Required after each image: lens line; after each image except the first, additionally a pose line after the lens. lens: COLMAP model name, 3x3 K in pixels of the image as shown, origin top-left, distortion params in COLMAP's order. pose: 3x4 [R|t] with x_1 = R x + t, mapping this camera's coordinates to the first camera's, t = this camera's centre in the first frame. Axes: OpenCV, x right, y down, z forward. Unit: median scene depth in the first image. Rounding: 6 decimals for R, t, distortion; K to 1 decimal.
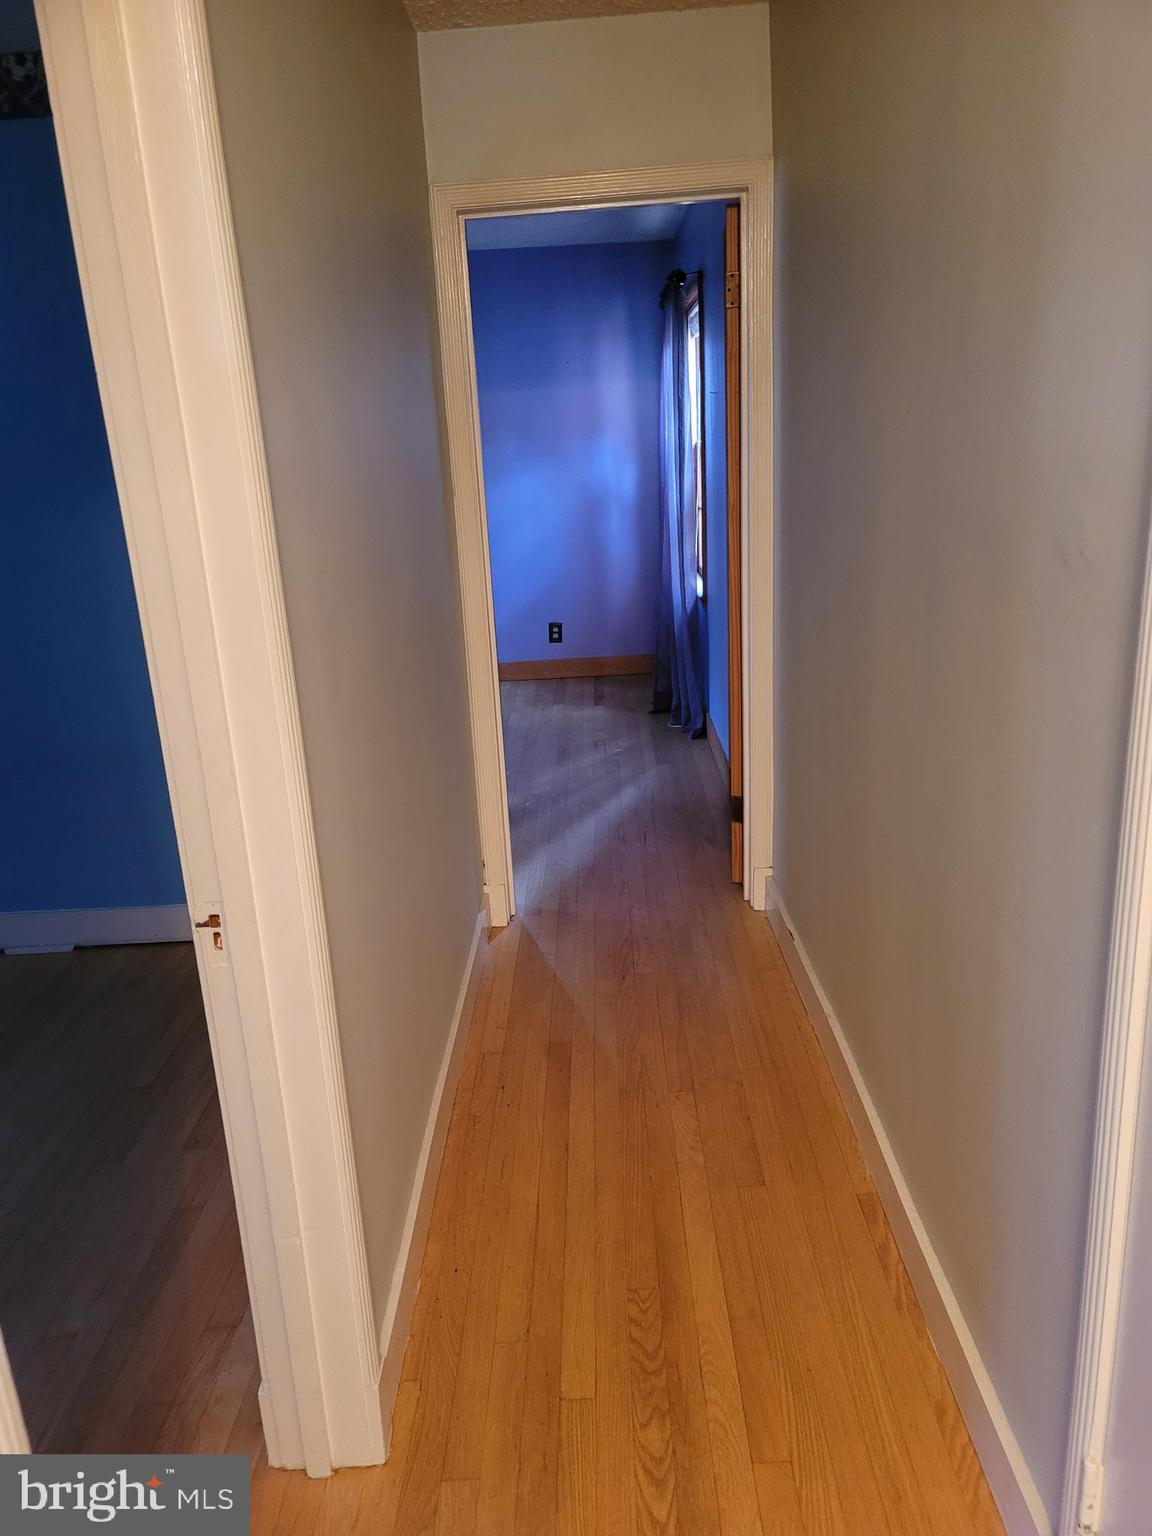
lens RADIAL K [[1129.6, 0, 583.9], [0, 1129.6, 769.9], [0, 0, 1]] dist [0.070437, -0.072517]
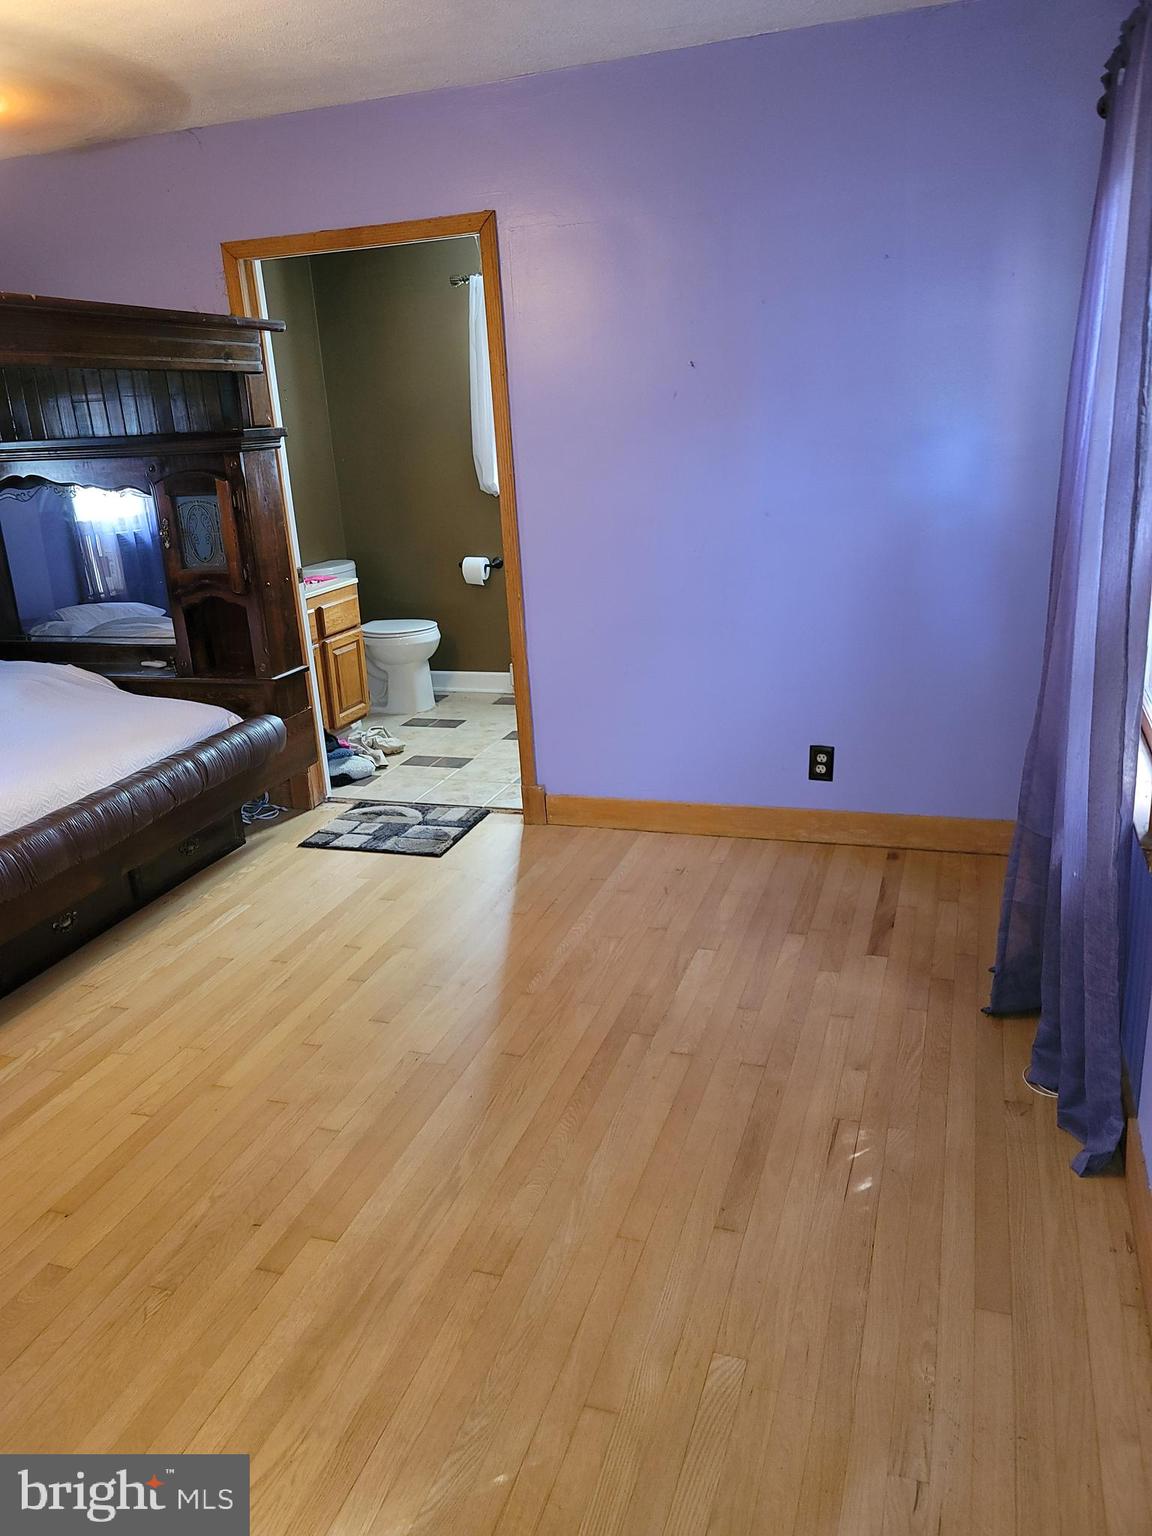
lens RADIAL K [[1129.6, 0, 583.9], [0, 1129.6, 769.9], [0, 0, 1]] dist [0.070437, -0.072517]
pose [[0.950674, 0.092357, -0.296123, 0.030418], [-0.081610, 0.995485, 0.048477, -0.147904], [0.299264, -0.021920, 0.953919, 0.489118]]
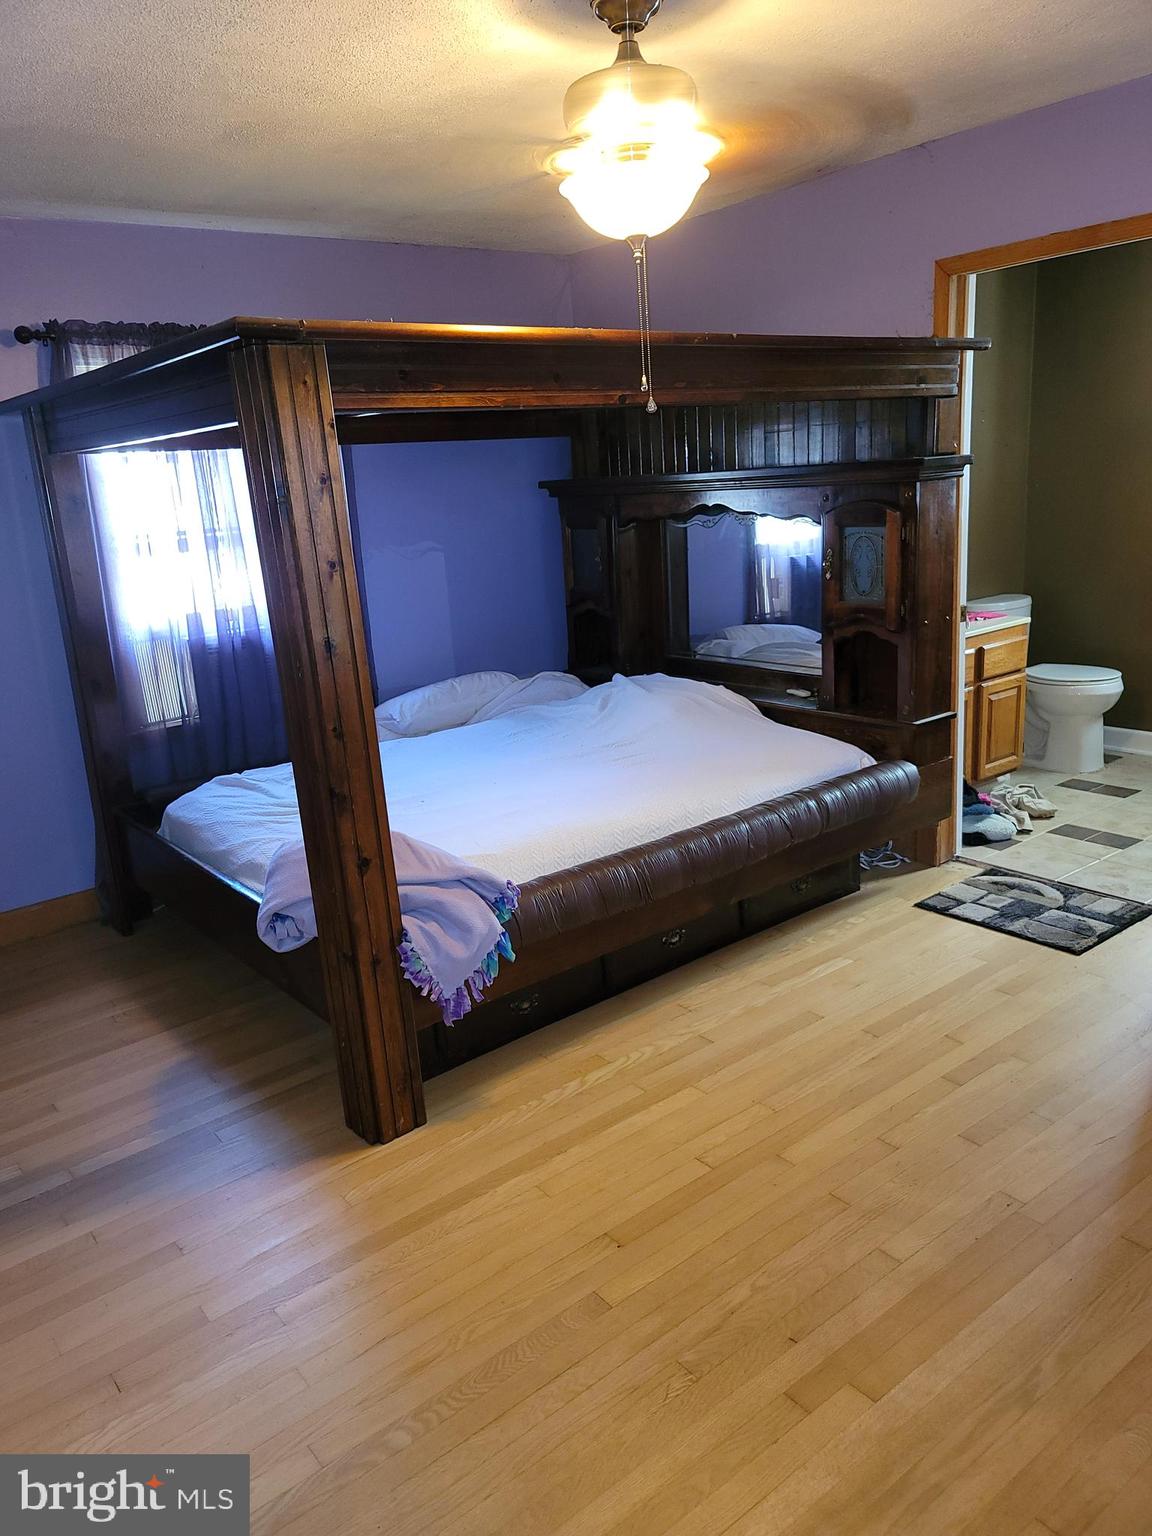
lens RADIAL K [[1140.7, 0, 572.8], [0, 1140.7, 761.6], [0, 0, 1]] dist [0.061051, -0.055921]
pose [[0.624729, 0.203920, -0.753744, 0.014400], [-0.191666, 0.975812, 0.105140, -0.162099], [0.756953, 0.078782, 0.648703, 0.524608]]
